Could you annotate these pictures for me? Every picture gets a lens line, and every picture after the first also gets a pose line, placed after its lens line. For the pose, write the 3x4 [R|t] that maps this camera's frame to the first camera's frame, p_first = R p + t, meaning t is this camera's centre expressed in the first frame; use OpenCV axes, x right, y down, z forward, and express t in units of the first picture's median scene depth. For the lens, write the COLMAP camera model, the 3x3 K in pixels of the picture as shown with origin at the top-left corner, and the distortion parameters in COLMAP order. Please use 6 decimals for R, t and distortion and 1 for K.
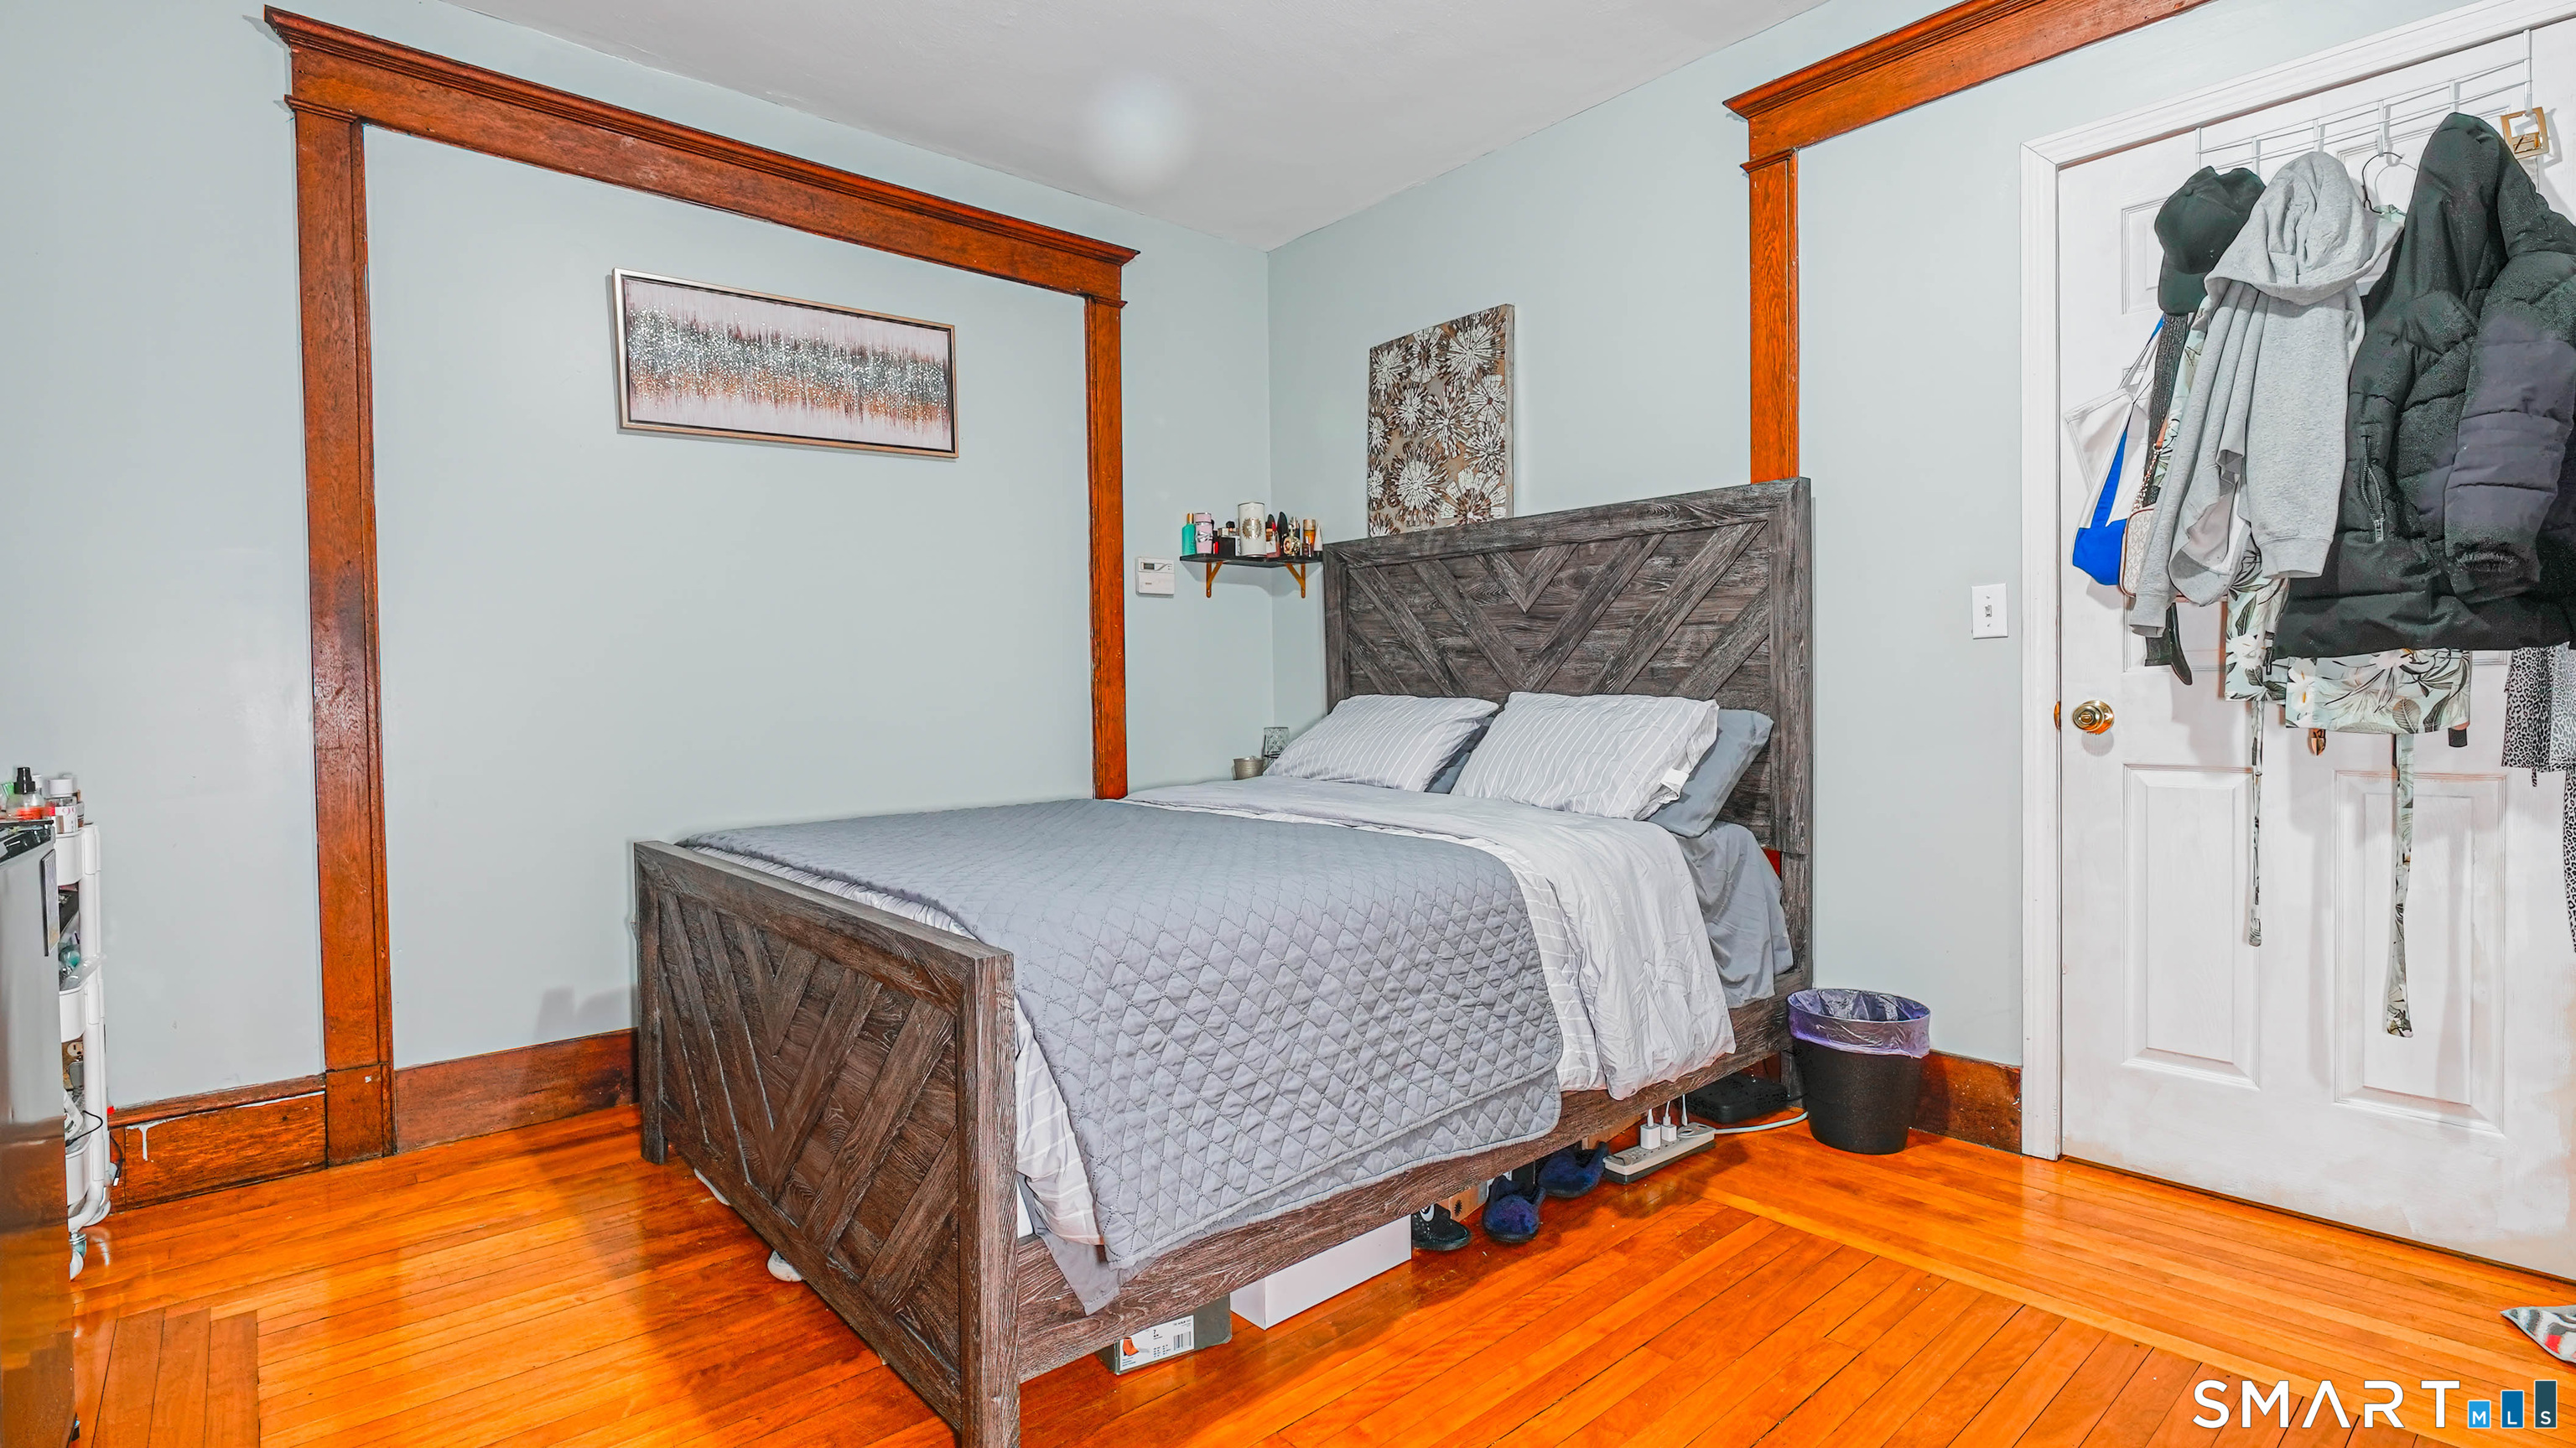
lens RADIAL K [[1190.8, 0, 1286.9], [0, 1190.8, 720.6], [0, 0, 1]] dist [-0.000511, -0.000192]
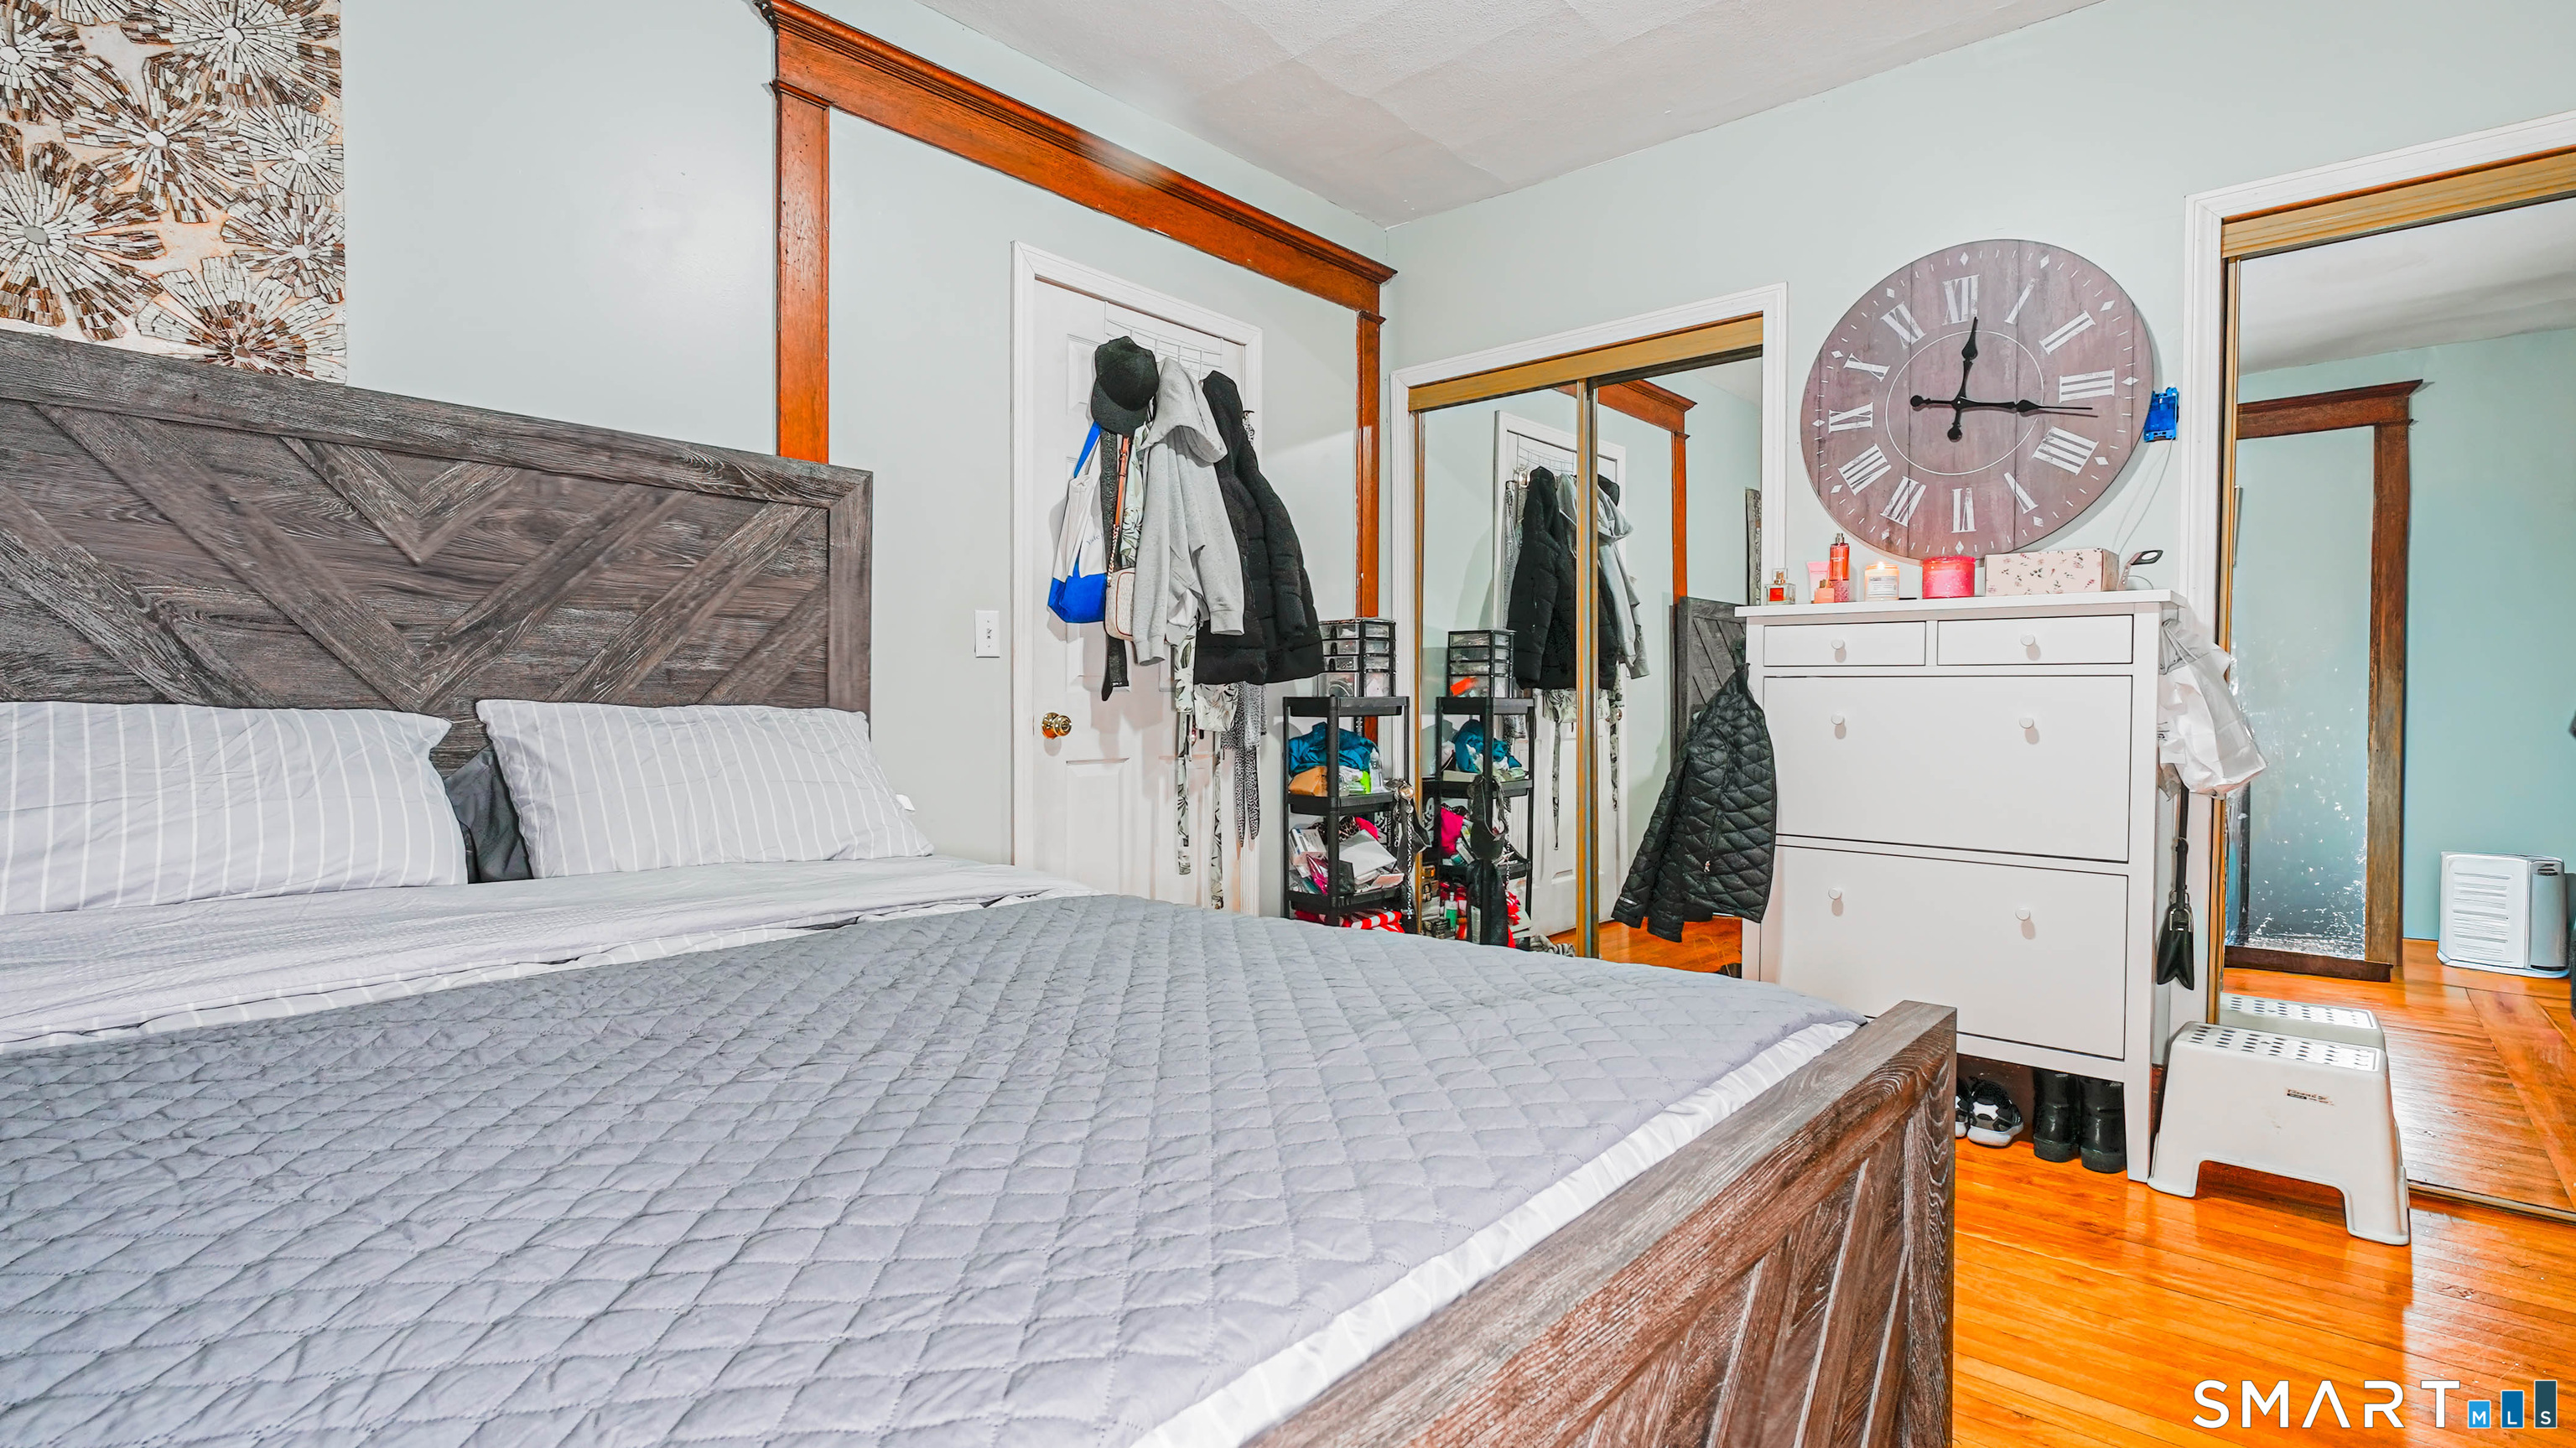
lens RADIAL K [[1190.8, 0, 1286.8], [0, 1190.8, 722.9], [0, 0, 1]] dist [-0.000511, -0.000192]
pose [[-0.125346, -0.007621, 0.992084, -0.480838], [0.020797, 0.999731, 0.010308, -0.010805], [-0.991895, 0.021925, -0.125153, 0.723747]]
